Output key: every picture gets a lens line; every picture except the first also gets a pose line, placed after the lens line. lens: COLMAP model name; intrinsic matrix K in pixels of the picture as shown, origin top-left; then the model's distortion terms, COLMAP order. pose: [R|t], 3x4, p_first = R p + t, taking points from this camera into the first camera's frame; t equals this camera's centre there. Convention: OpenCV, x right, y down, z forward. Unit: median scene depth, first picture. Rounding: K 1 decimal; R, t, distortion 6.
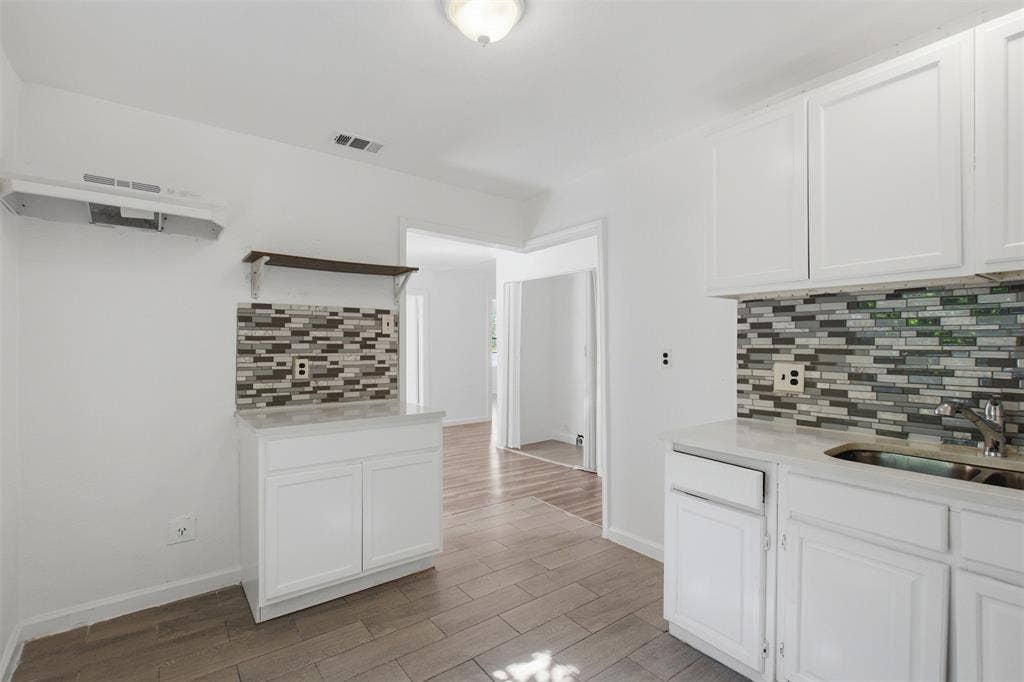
lens RADIAL K [[471.8, 0, 505.3], [0, 471.8, 349.7], [0, 0, 1]] dist [-0.000614, 0.000840]
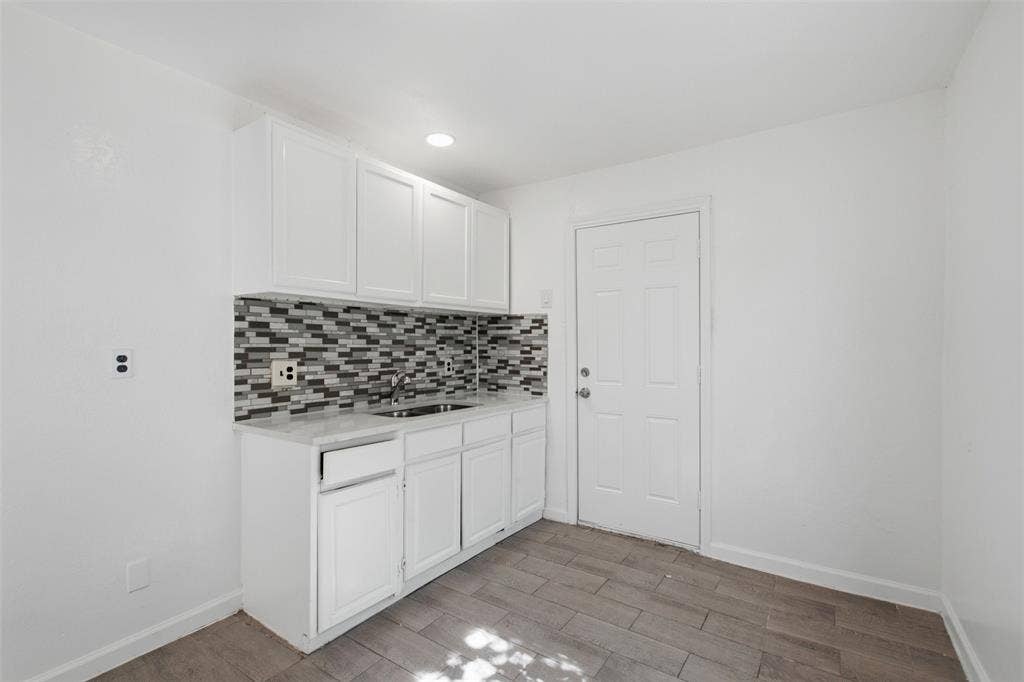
lens RADIAL K [[471.8, 0, 508.7], [0, 471.8, 348.5], [0, 0, 1]] dist [-0.000614, 0.000840]
pose [[-0.328371, -0.003634, 0.944542, -0.674140], [0.013063, 0.999879, 0.008388, -0.002327], [-0.944458, 0.015093, -0.328284, 0.945404]]
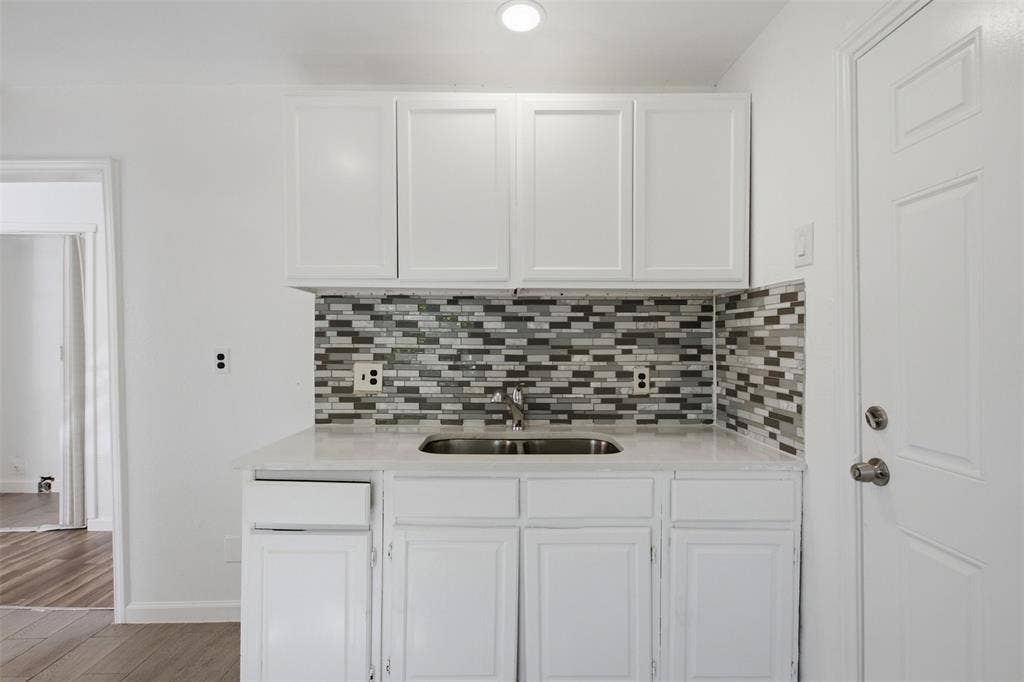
lens RADIAL K [[471.8, 0, 509.5], [0, 471.8, 348.5], [0, 0, 1]] dist [-0.000614, 0.000840]
pose [[0.576649, -0.001183, 0.816991, -0.035536], [0.004873, 0.999986, -0.001992, 0.002459], [-0.816978, 0.005129, 0.576647, 0.209785]]
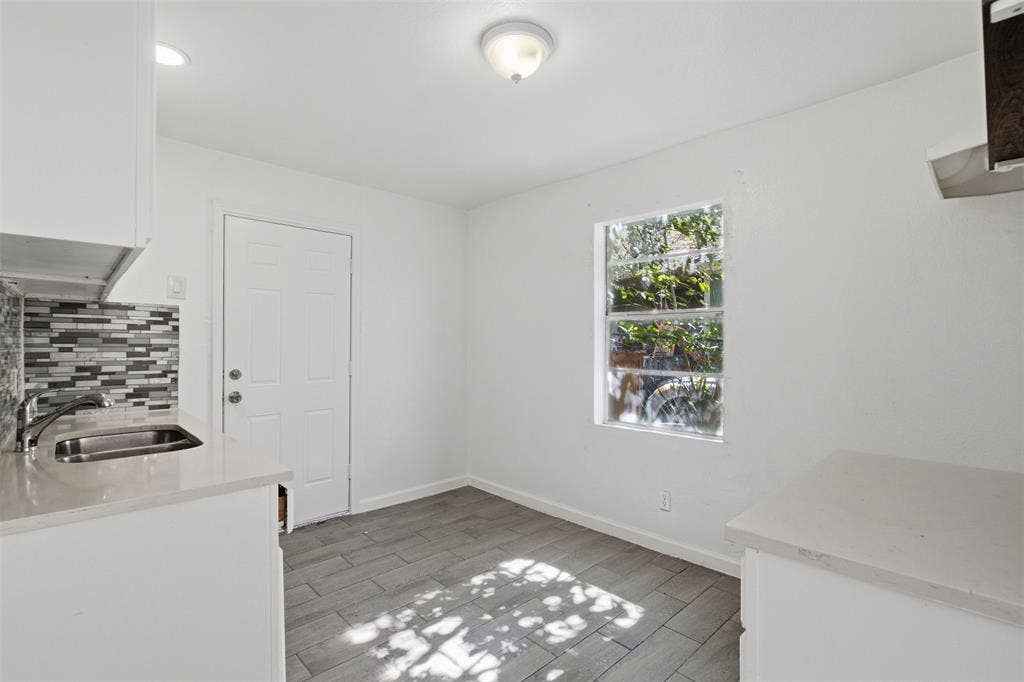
lens RADIAL K [[471.8, 0, 505.4], [0, 471.8, 338.2], [0, 0, 1]] dist [-0.000614, 0.000840]
pose [[-0.992851, 0.004367, -0.119280, 0.097600], [0.004340, 0.999990, 0.000487, -0.014280], [0.119281, -0.000034, -0.992861, 1.725876]]
